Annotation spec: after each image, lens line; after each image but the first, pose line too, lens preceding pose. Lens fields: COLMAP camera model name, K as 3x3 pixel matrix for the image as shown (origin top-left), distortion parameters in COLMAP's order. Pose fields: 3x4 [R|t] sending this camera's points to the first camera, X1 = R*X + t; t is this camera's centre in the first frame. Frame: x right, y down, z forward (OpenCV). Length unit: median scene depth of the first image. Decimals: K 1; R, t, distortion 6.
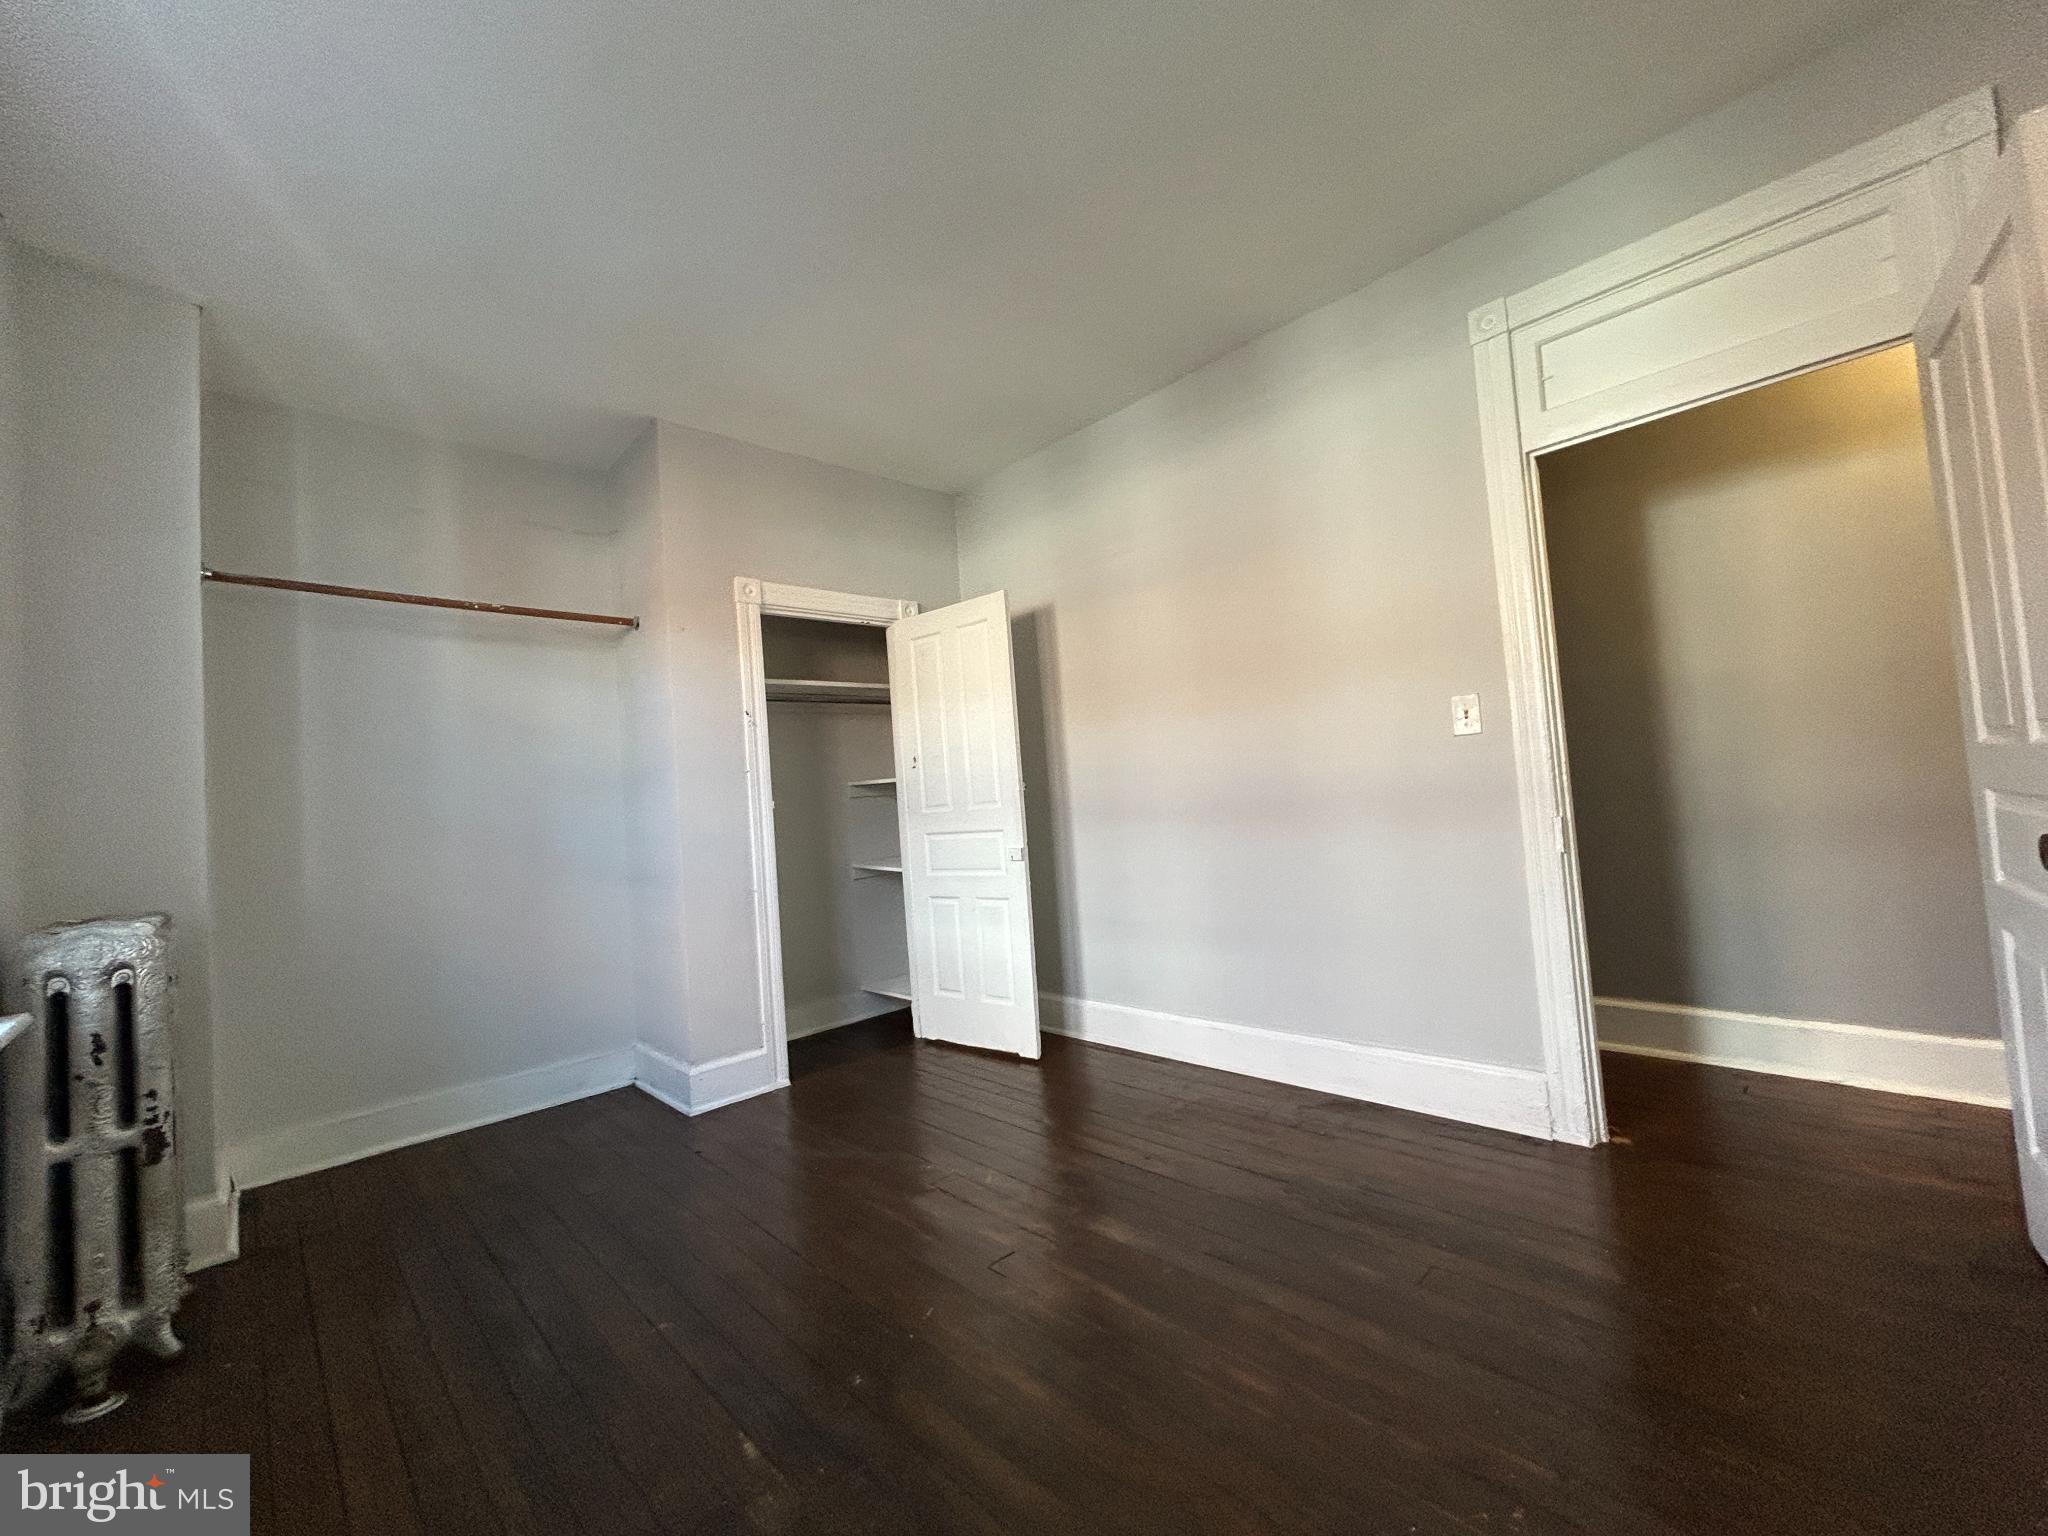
lens RADIAL K [[824.8, 0, 1018.5], [0, 824.8, 764.0], [0, 0, 1]] dist [0.003741, -0.002021]
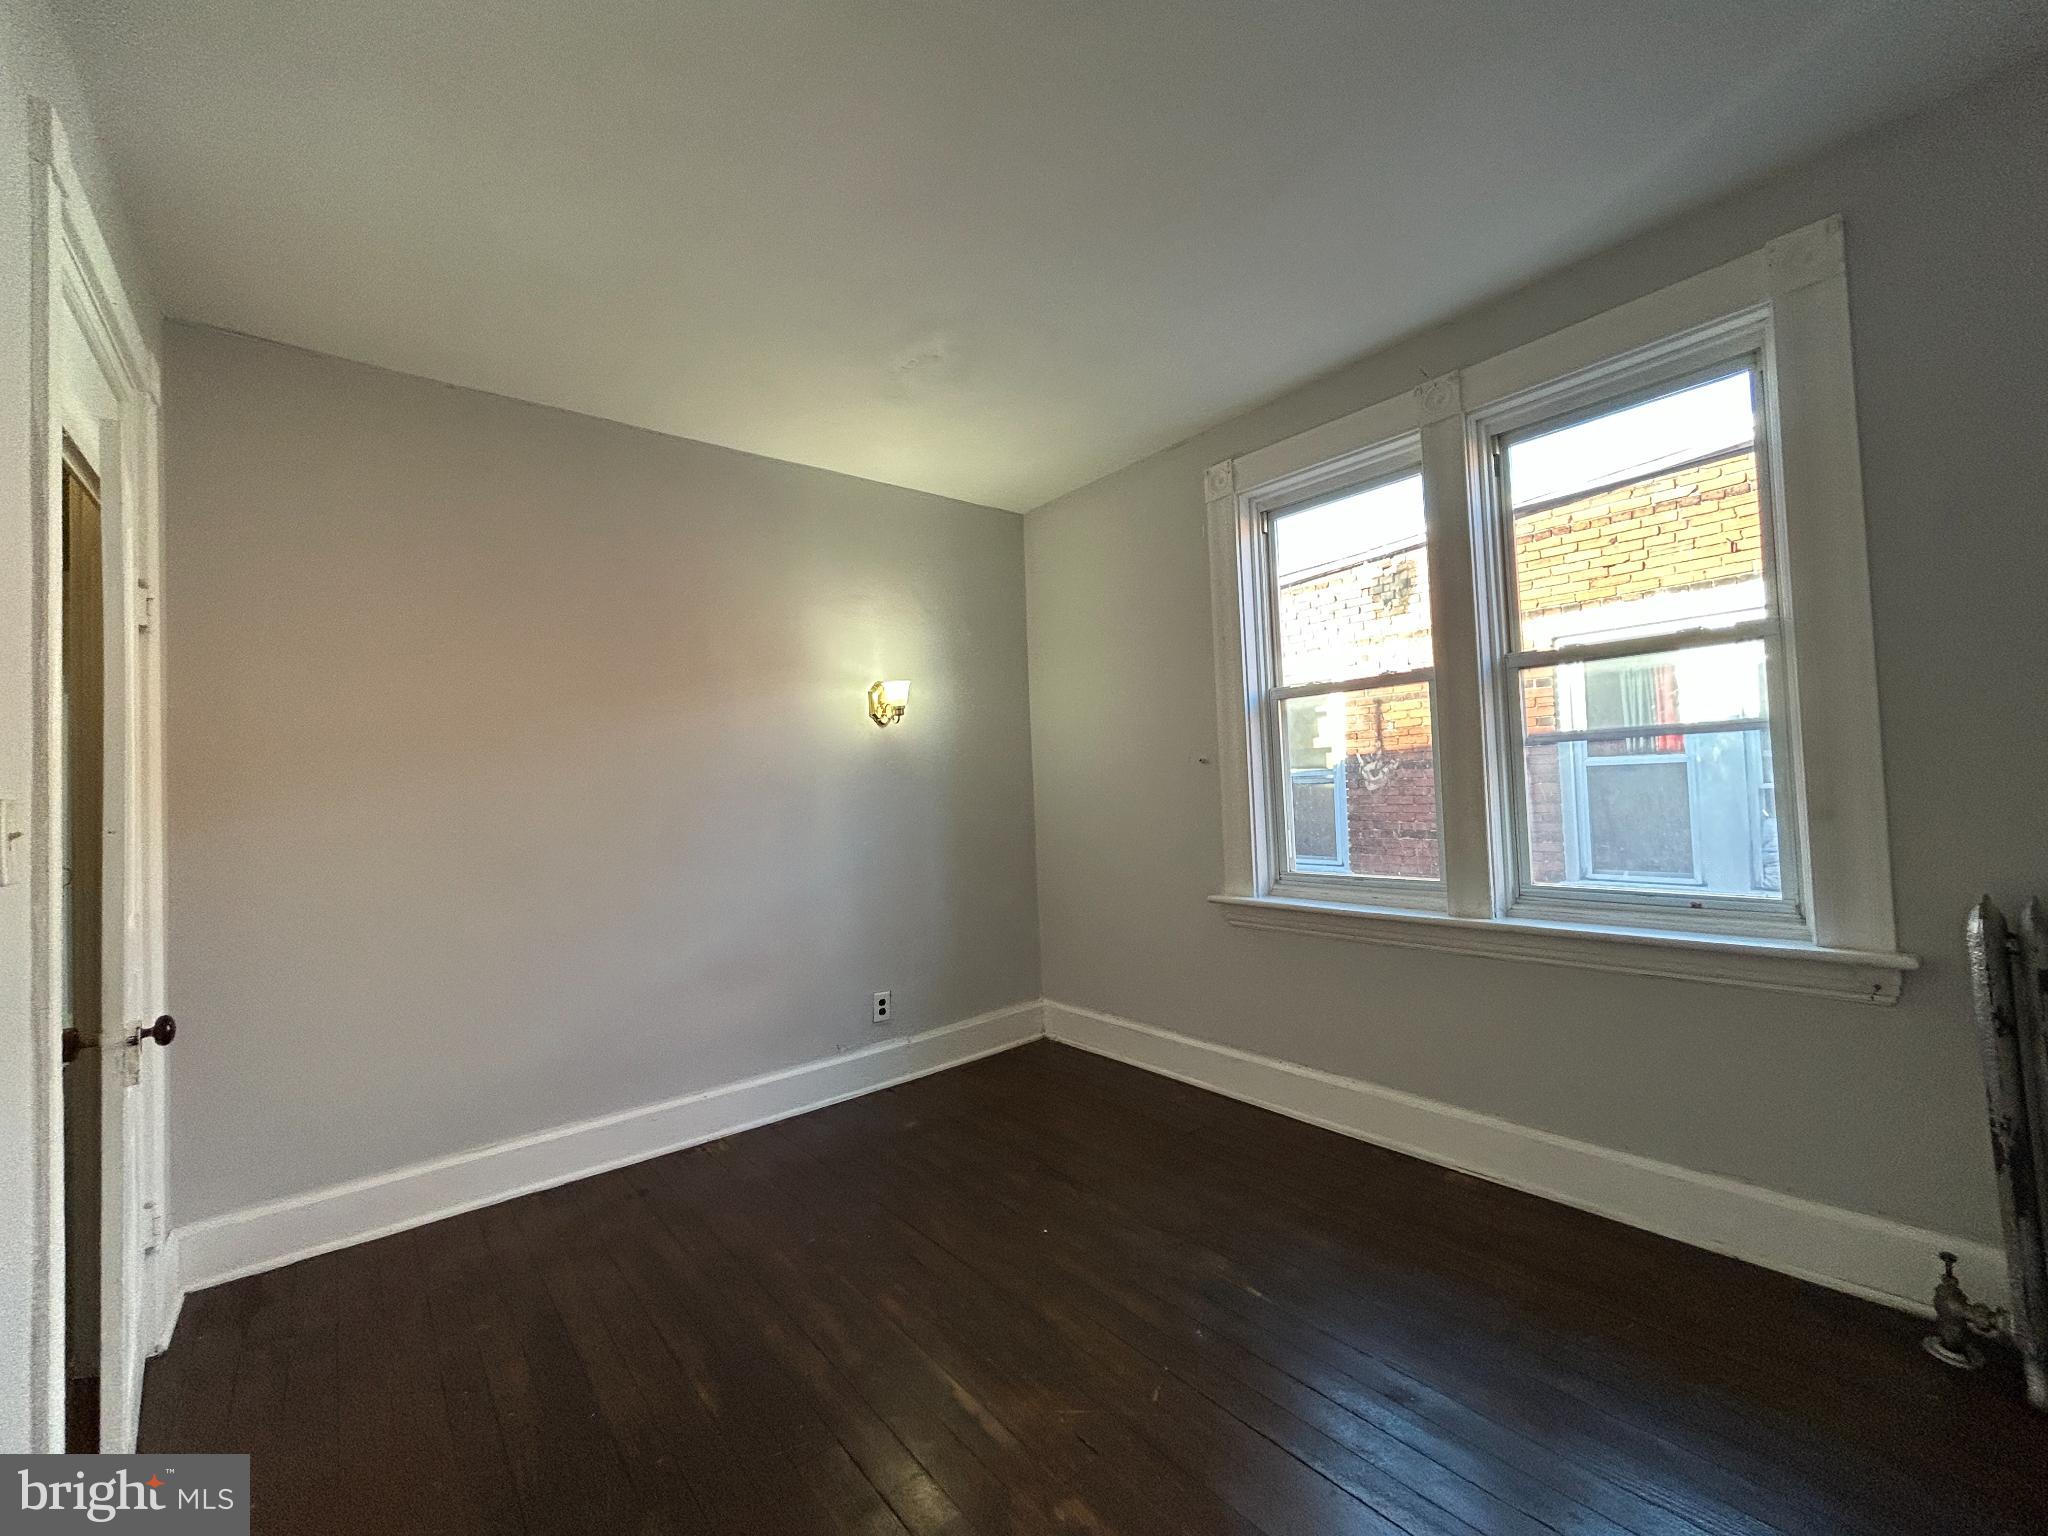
lens RADIAL K [[824.8, 0, 1017.8], [0, 824.8, 764.4], [0, 0, 1]] dist [0.003741, -0.002021]
pose [[-0.990111, 0.117810, 0.076169, -0.077800], [0.111310, 0.990178, -0.084607, 0.000941], [-0.085388, -0.075292, -0.993499, 1.459626]]
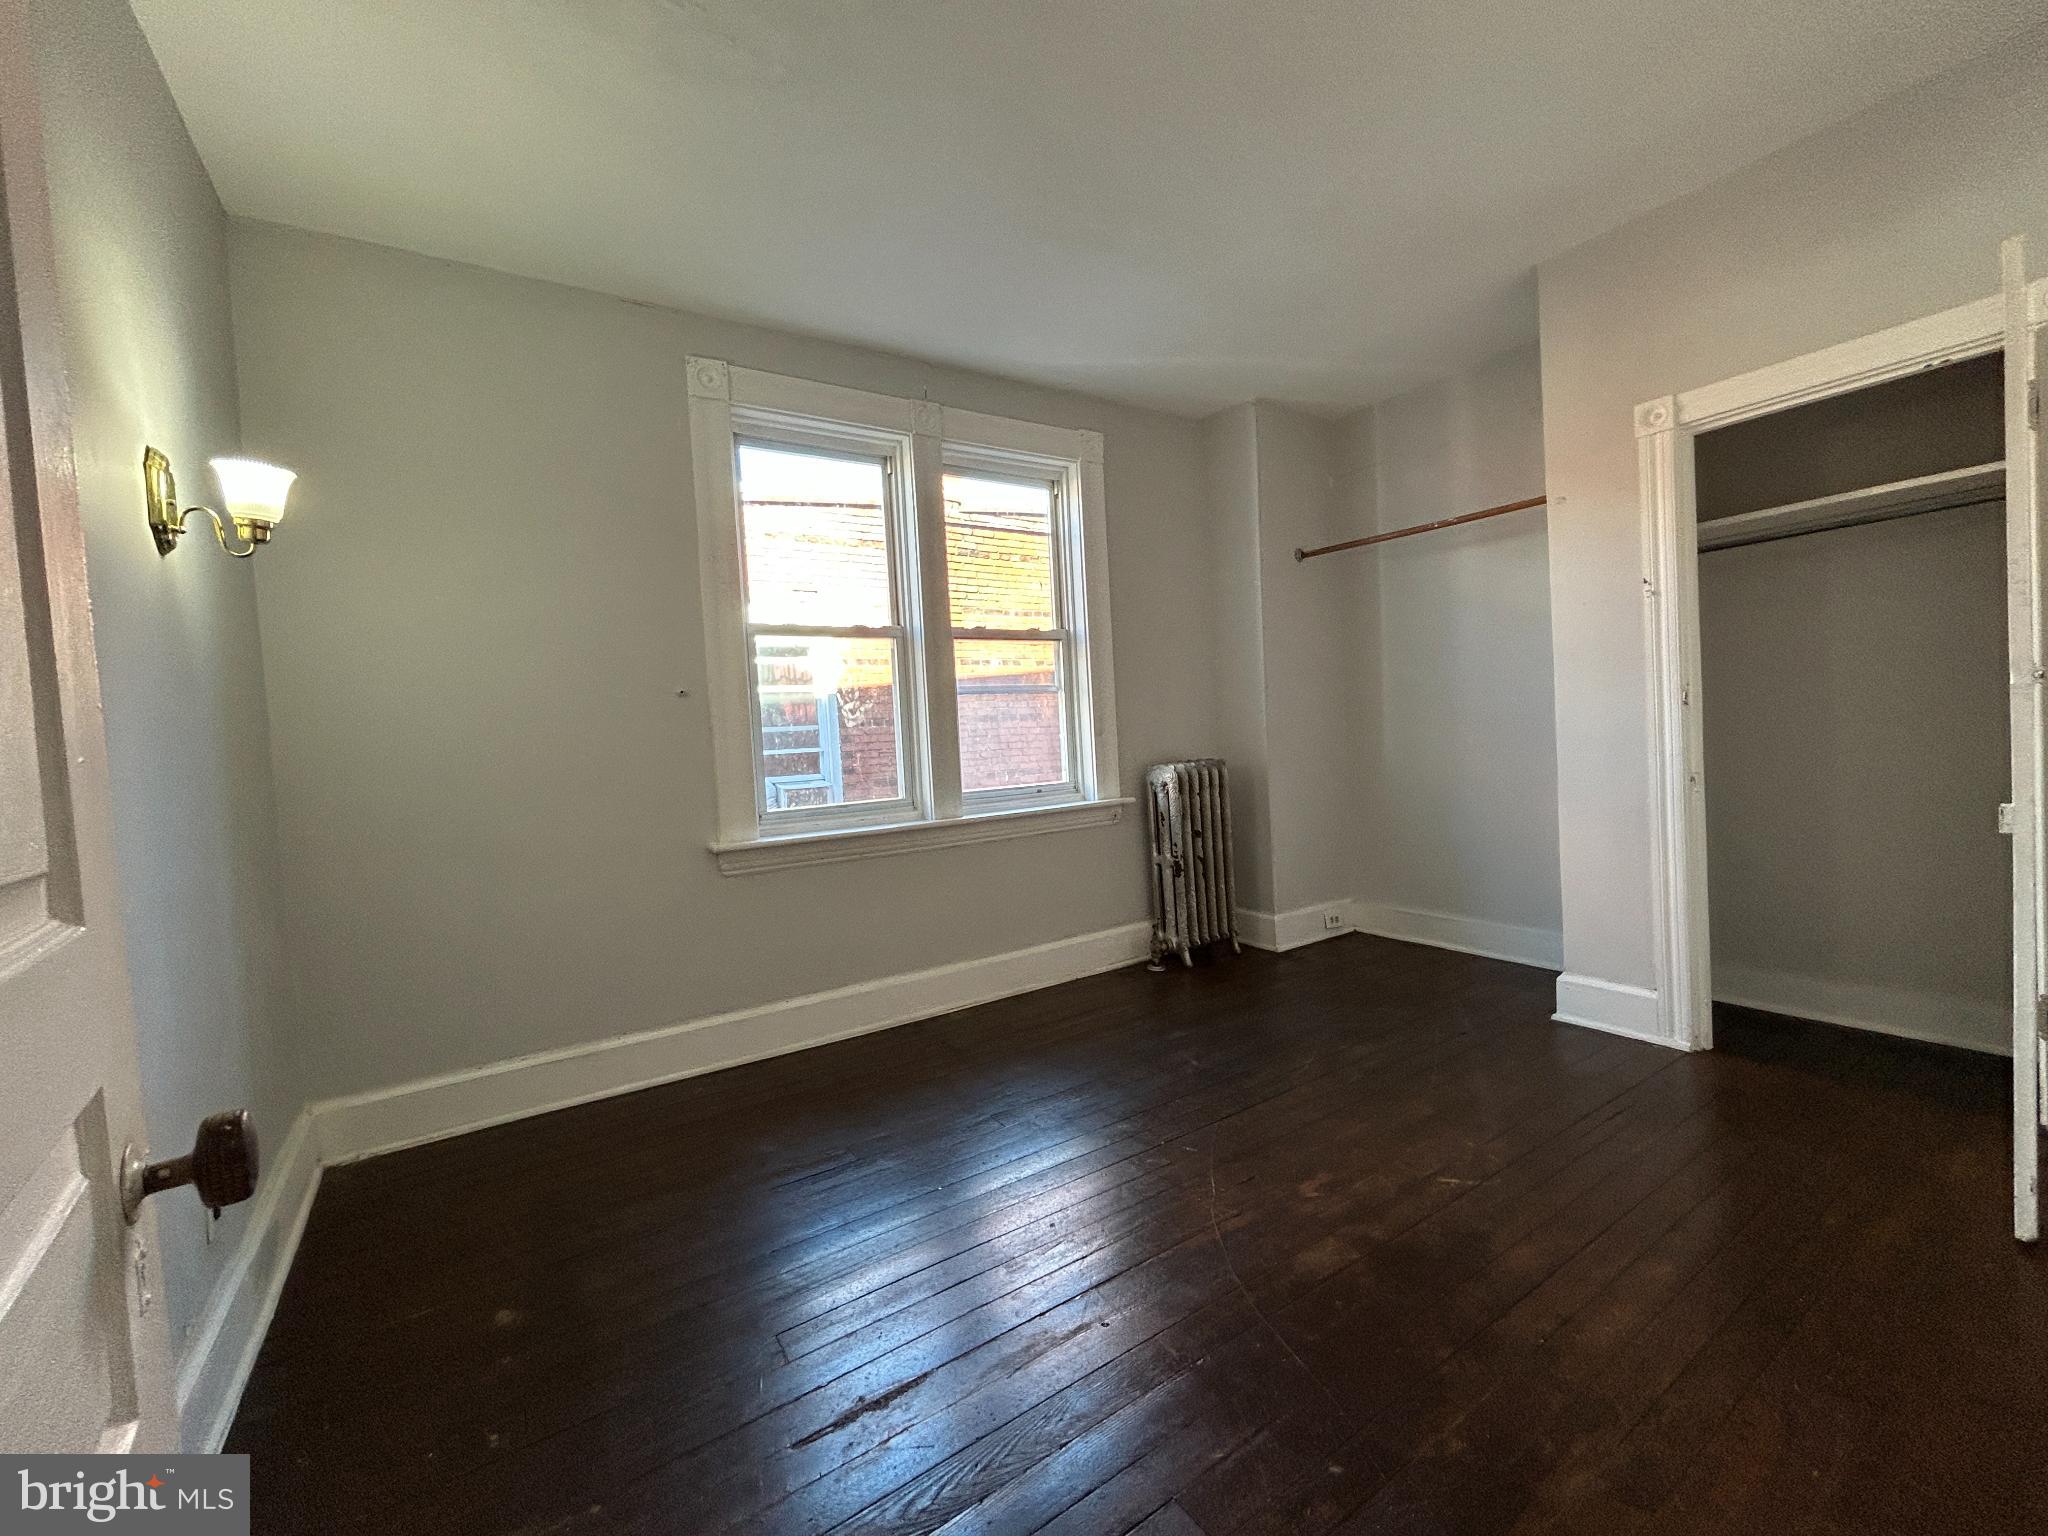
lens RADIAL K [[824.8, 0, 1023.1], [0, 824.8, 765.0], [0, 0, 1]] dist [0.003741, -0.002021]
pose [[-0.180783, 0.119788, -0.976201, 0.787825], [0.114602, 0.988360, 0.100057, -0.047195], [0.976823, -0.093786, -0.192407, 0.755290]]
